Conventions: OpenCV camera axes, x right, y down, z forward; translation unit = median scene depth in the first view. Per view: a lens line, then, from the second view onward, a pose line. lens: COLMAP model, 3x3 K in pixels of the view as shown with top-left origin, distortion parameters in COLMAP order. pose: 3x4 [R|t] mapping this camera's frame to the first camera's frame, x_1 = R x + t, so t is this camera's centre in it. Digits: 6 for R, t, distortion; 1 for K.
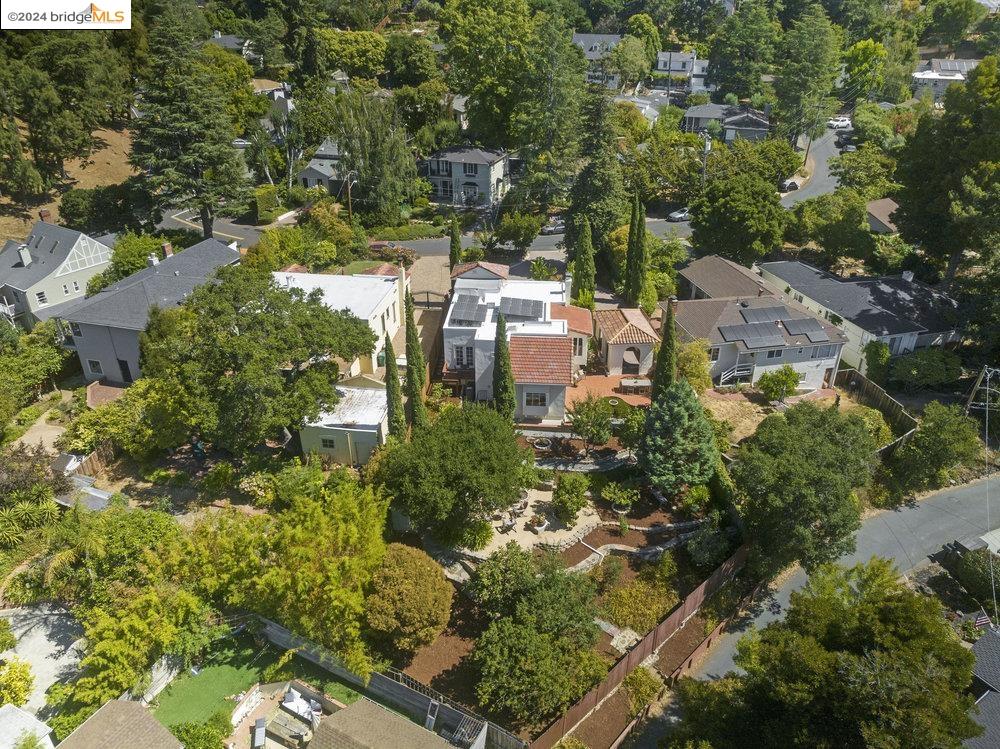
lens RADIAL K [[703.4, 0, 499.7], [0, 703.4, 371.6], [0, 0, 1]] dist [-0.041149, 0.000013]
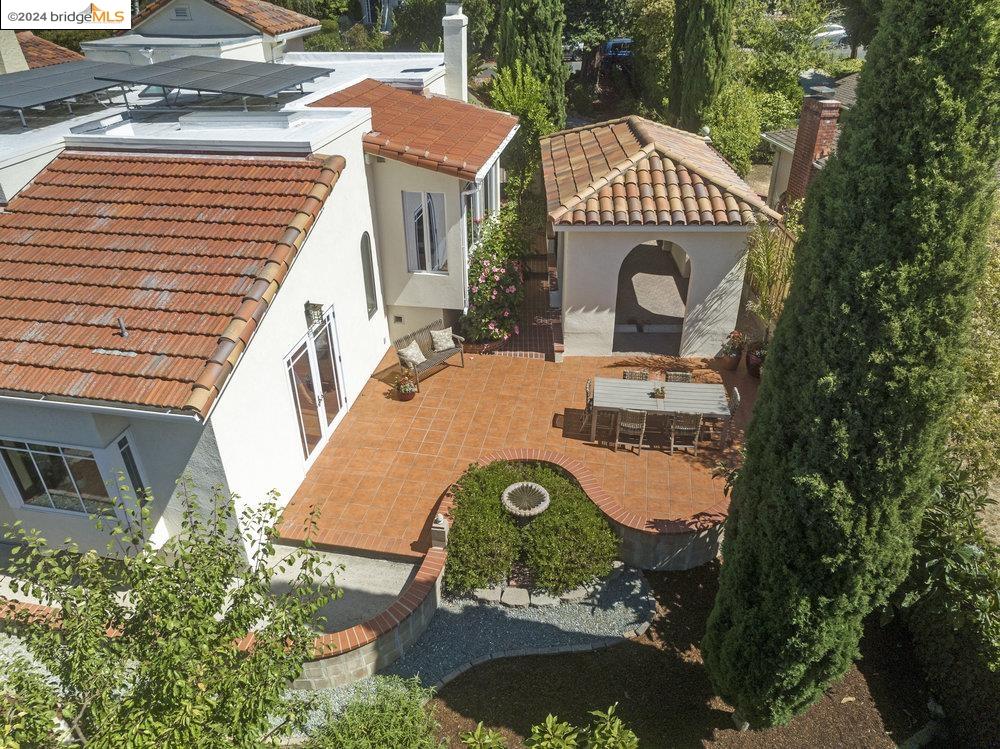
lens RADIAL K [[703.4, 0, 499.7], [0, 703.4, 371.6], [0, 0, 1]] dist [-0.041149, 0.000013]
pose [[0.994297, 0.048454, -0.095005, 0.162506], [-0.043643, 0.997688, 0.052089, -0.000936], [0.097309, -0.047646, 0.994113, 0.765872]]
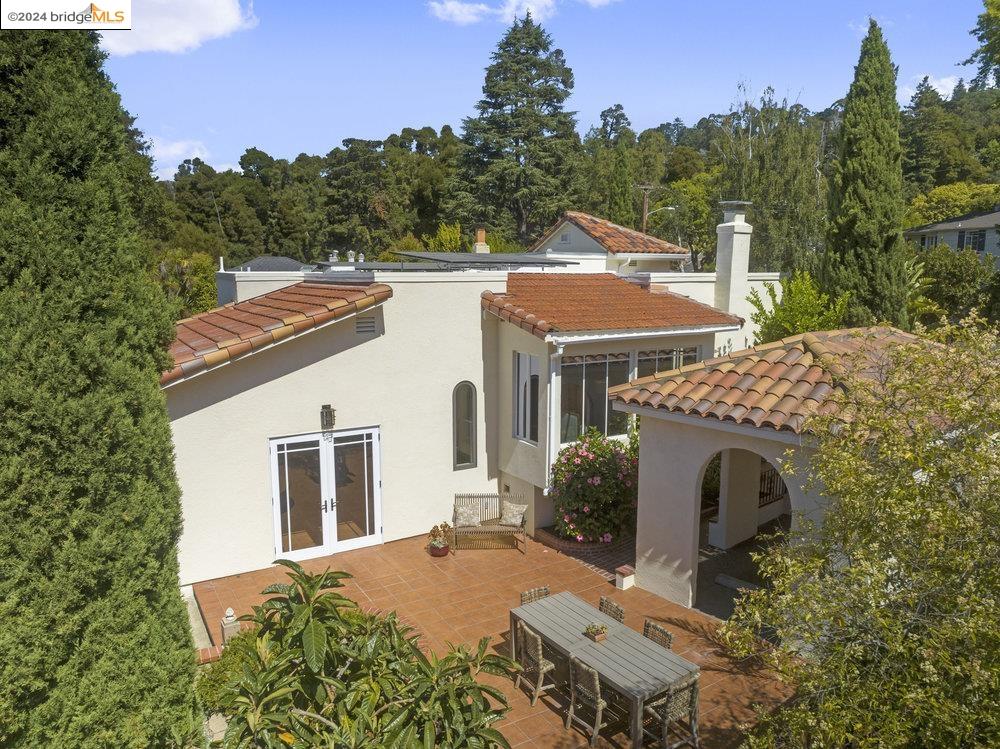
lens RADIAL K [[703.4, 0, 499.7], [0, 703.4, 371.6], [0, 0, 1]] dist [-0.041149, 0.000013]
pose [[0.577593, 0.115597, -0.808099, 0.291167], [-0.383816, 0.912135, -0.143855, -0.006430], [0.720467, 0.393251, 0.571211, 0.866425]]
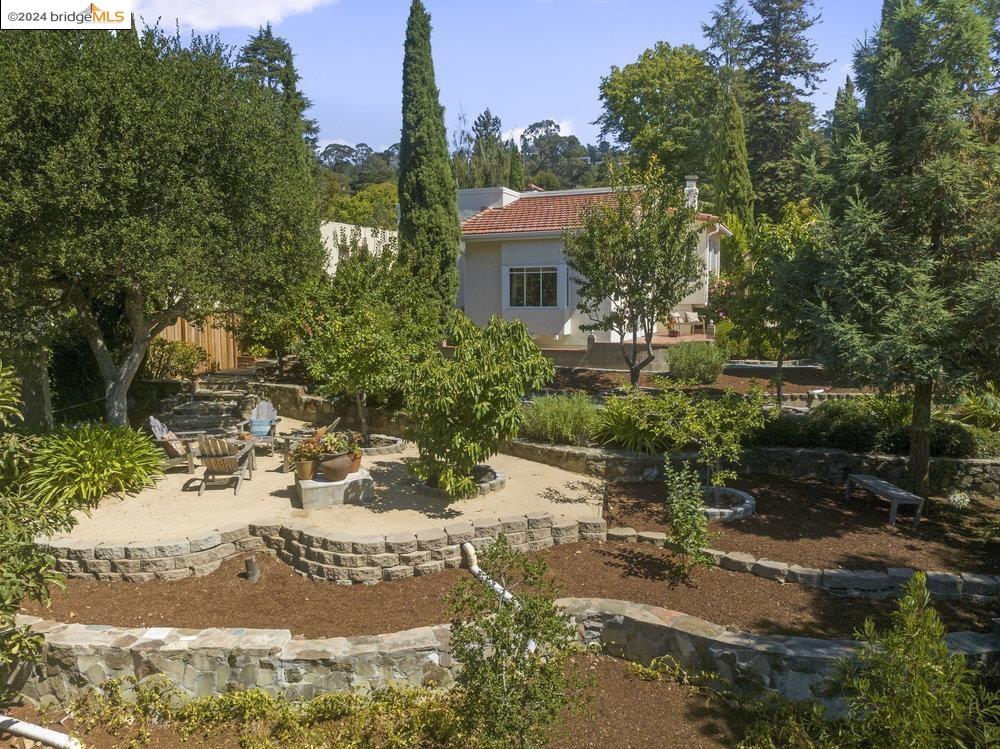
lens RADIAL K [[703.4, 0, 499.7], [0, 703.4, 371.6], [0, 0, 1]] dist [-0.041149, 0.000013]
pose [[0.942613, 0.029616, -0.332571, 0.150181], [-0.153404, 0.923118, -0.352590, 0.203659], [0.296560, 0.383374, 0.874687, 0.614427]]
